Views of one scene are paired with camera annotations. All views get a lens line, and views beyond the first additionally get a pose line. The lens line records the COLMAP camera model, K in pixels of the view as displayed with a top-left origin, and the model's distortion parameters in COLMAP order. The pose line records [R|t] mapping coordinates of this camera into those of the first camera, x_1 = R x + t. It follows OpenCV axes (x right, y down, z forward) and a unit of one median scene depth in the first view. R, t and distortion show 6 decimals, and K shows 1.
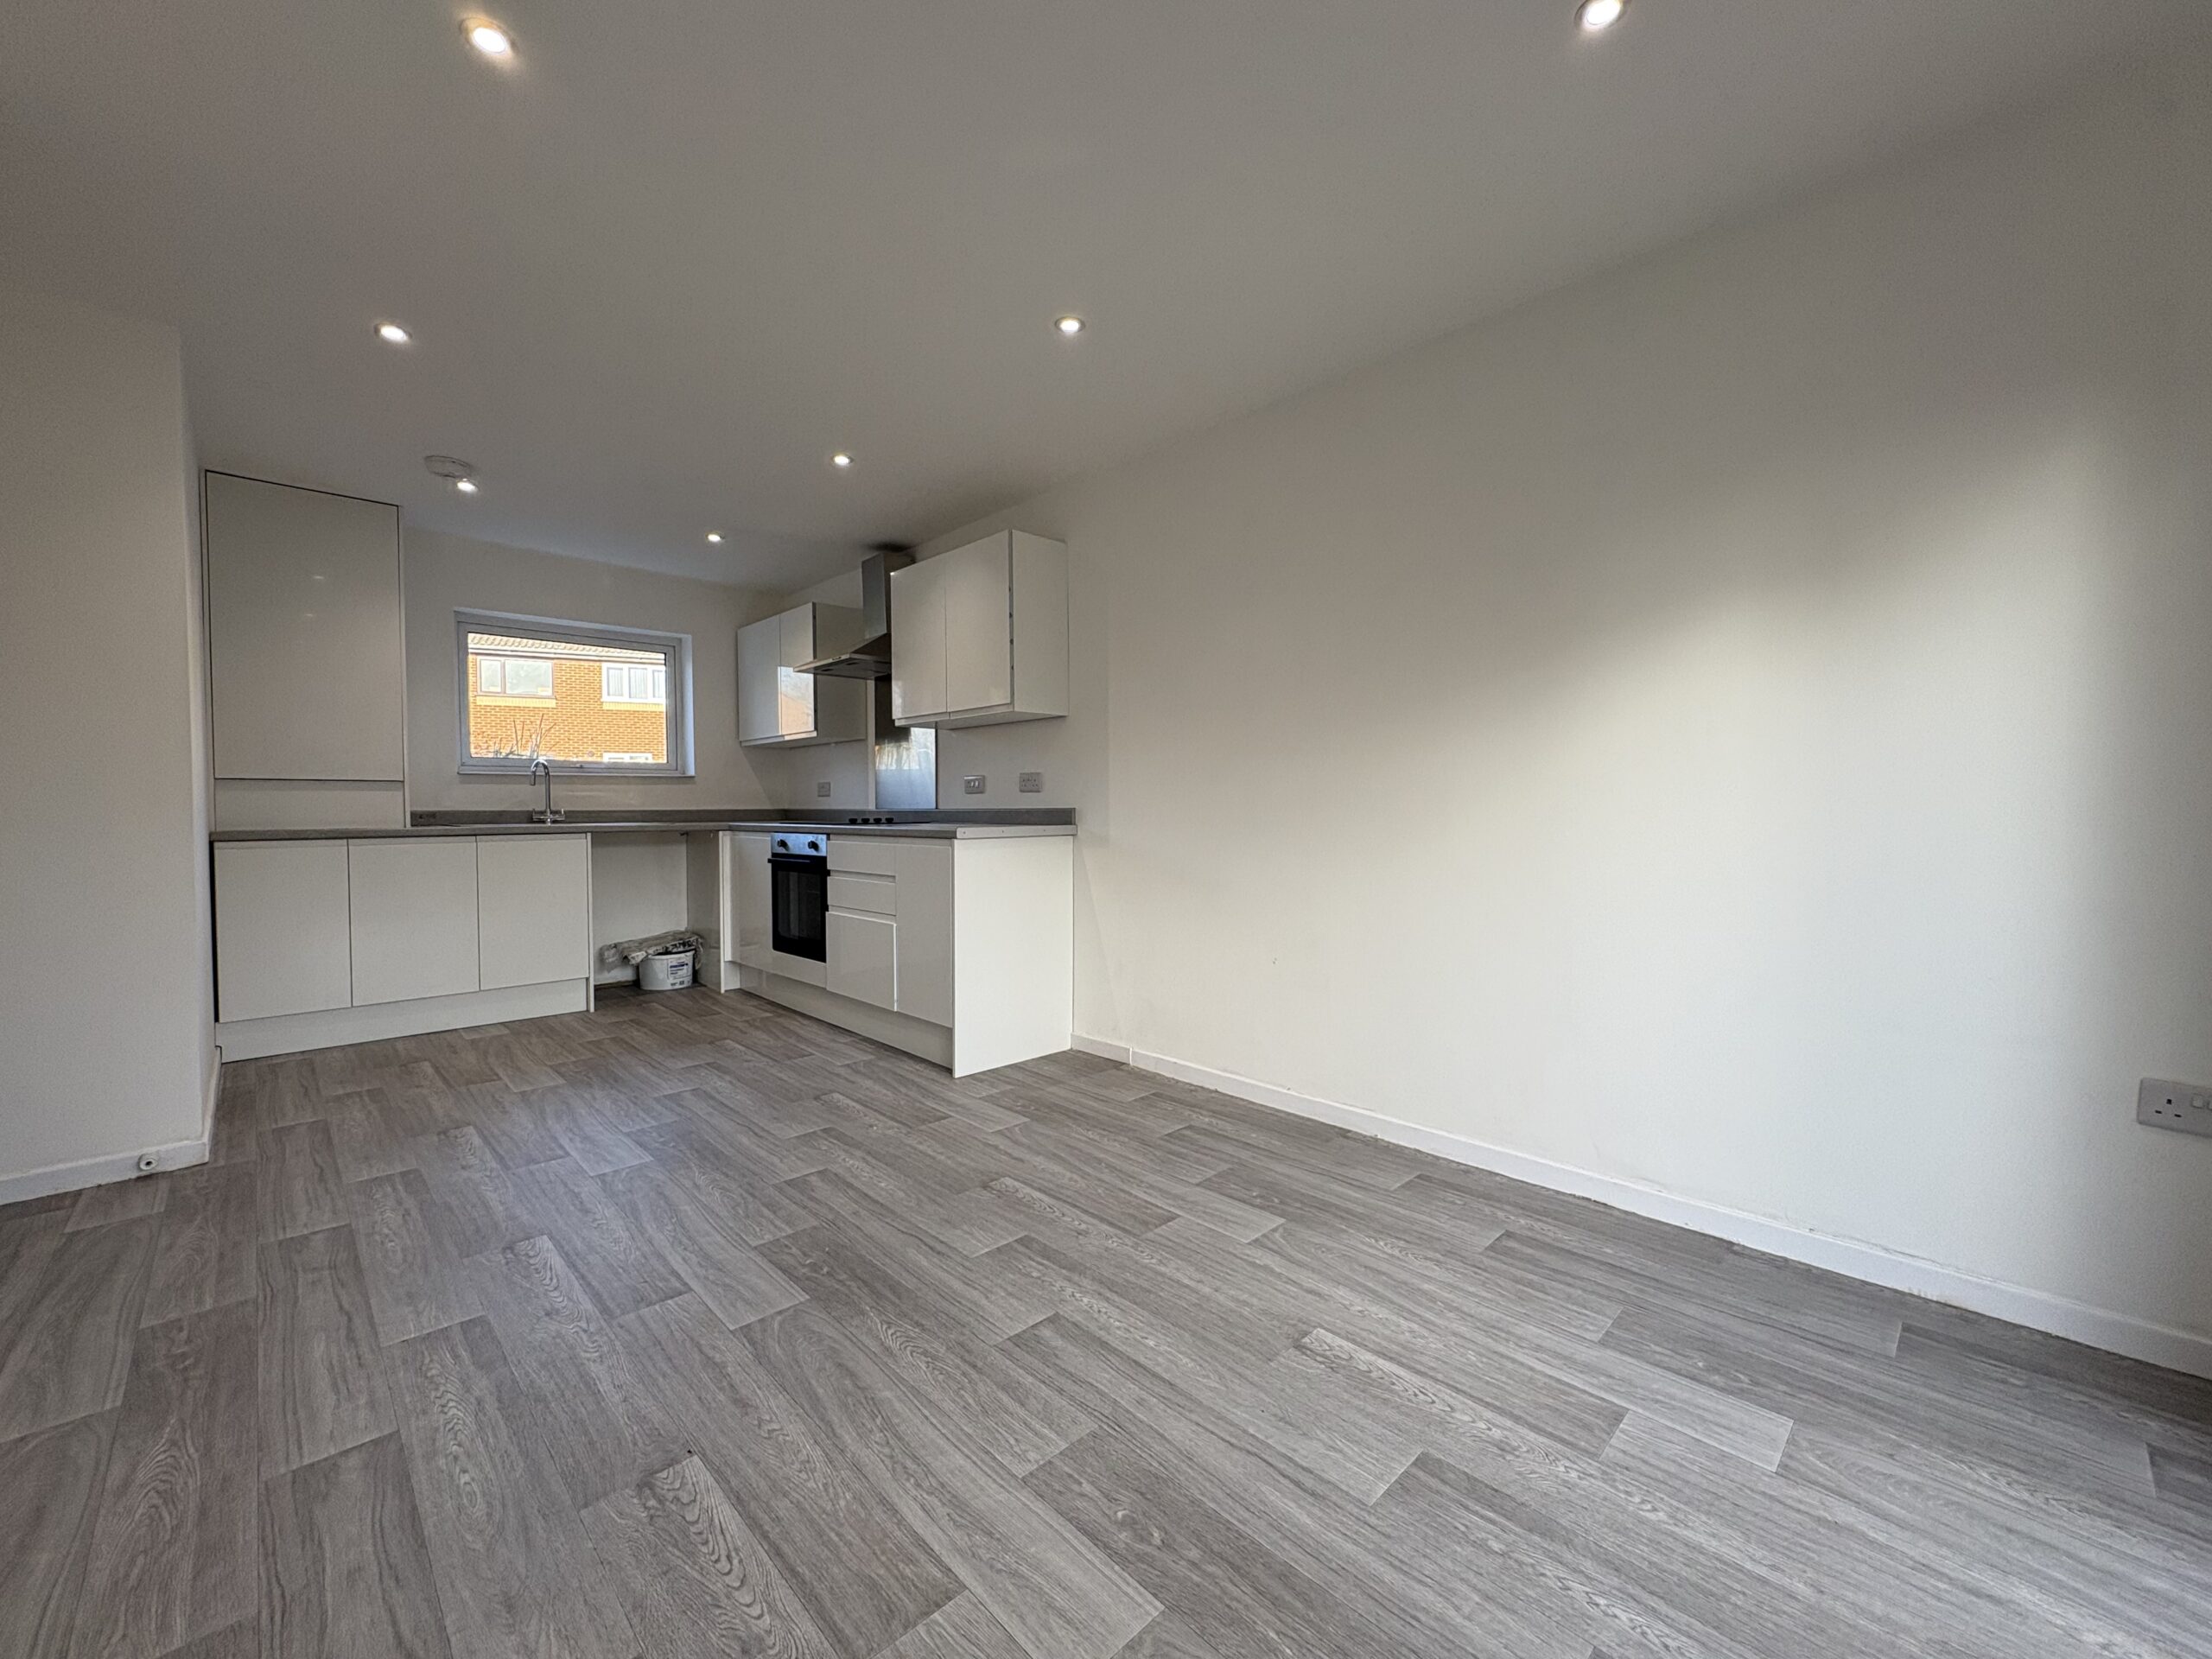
lens RADIAL K [[885.9, 0, 1108.6], [0, 885.9, 832.4], [0, 0, 1]] dist [-0.002511, -0.000258]
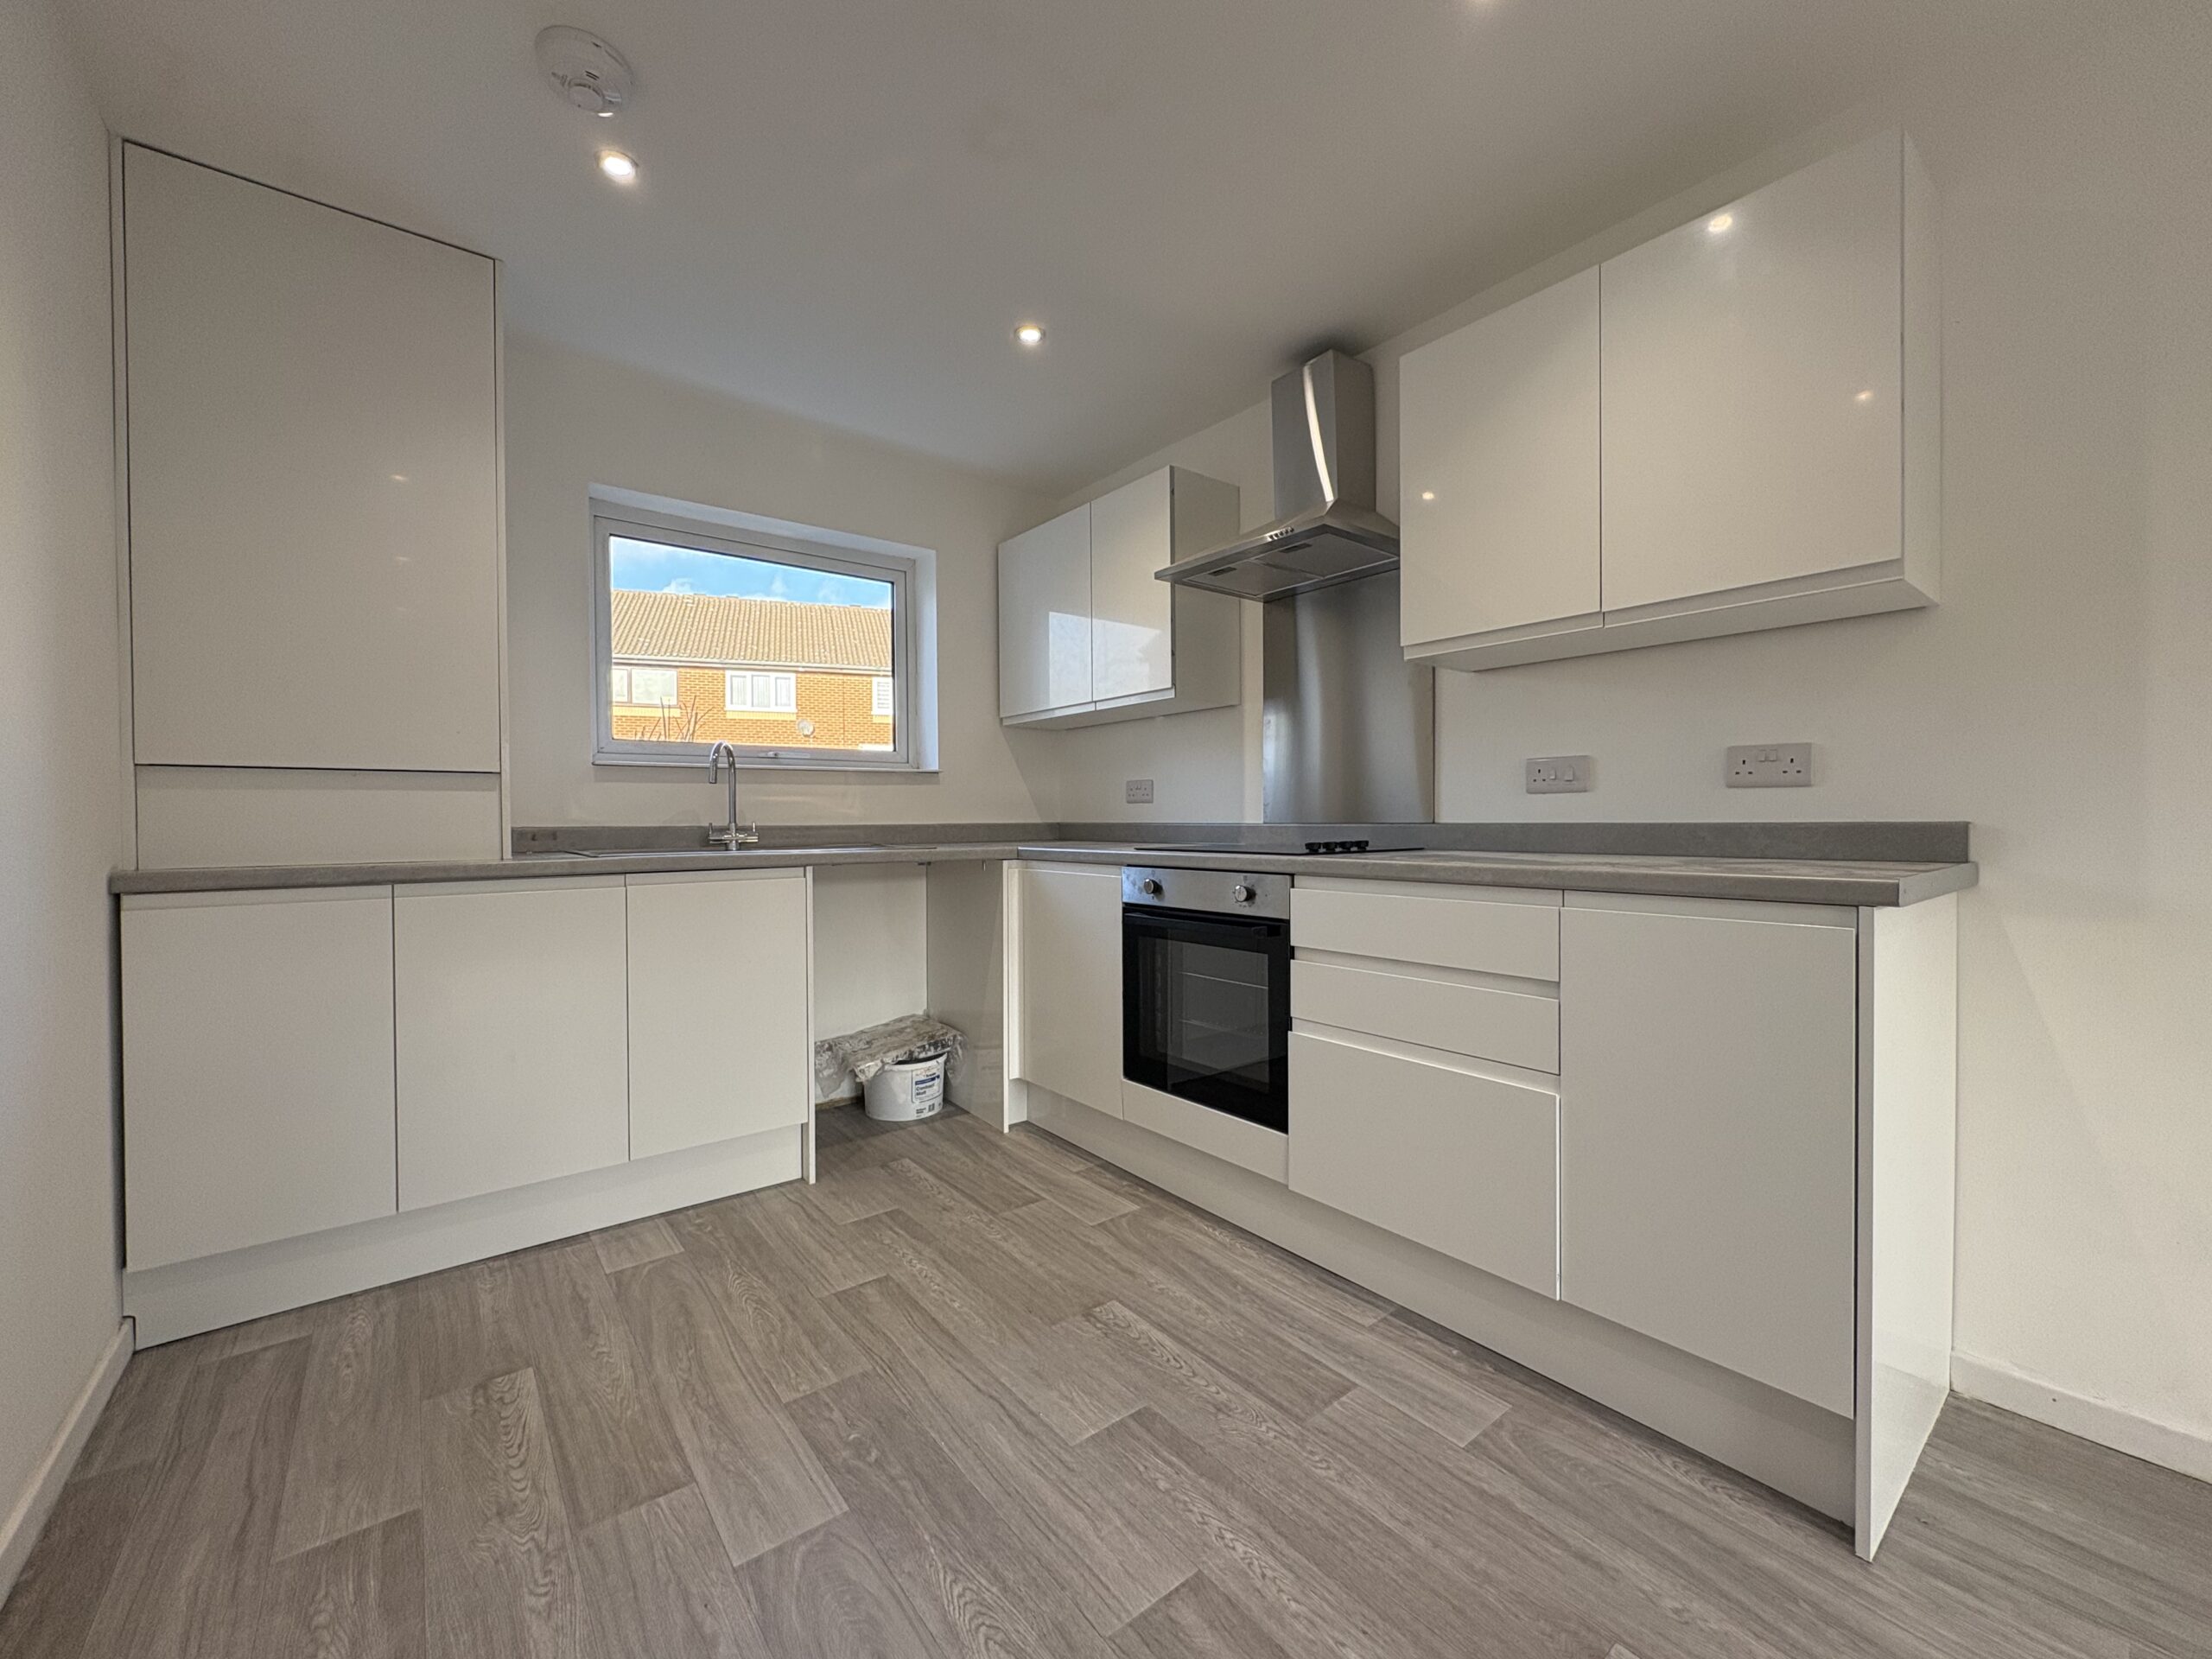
lens RADIAL K [[885.9, 0, 1108.6], [0, 885.9, 832.4], [0, 0, 1]] dist [-0.002511, -0.000258]
pose [[0.995178, -0.000387, -0.098085, -0.364166], [-0.000974, 0.999904, -0.013819, -0.014323], [0.098081, 0.013848, 0.995082, 0.486070]]
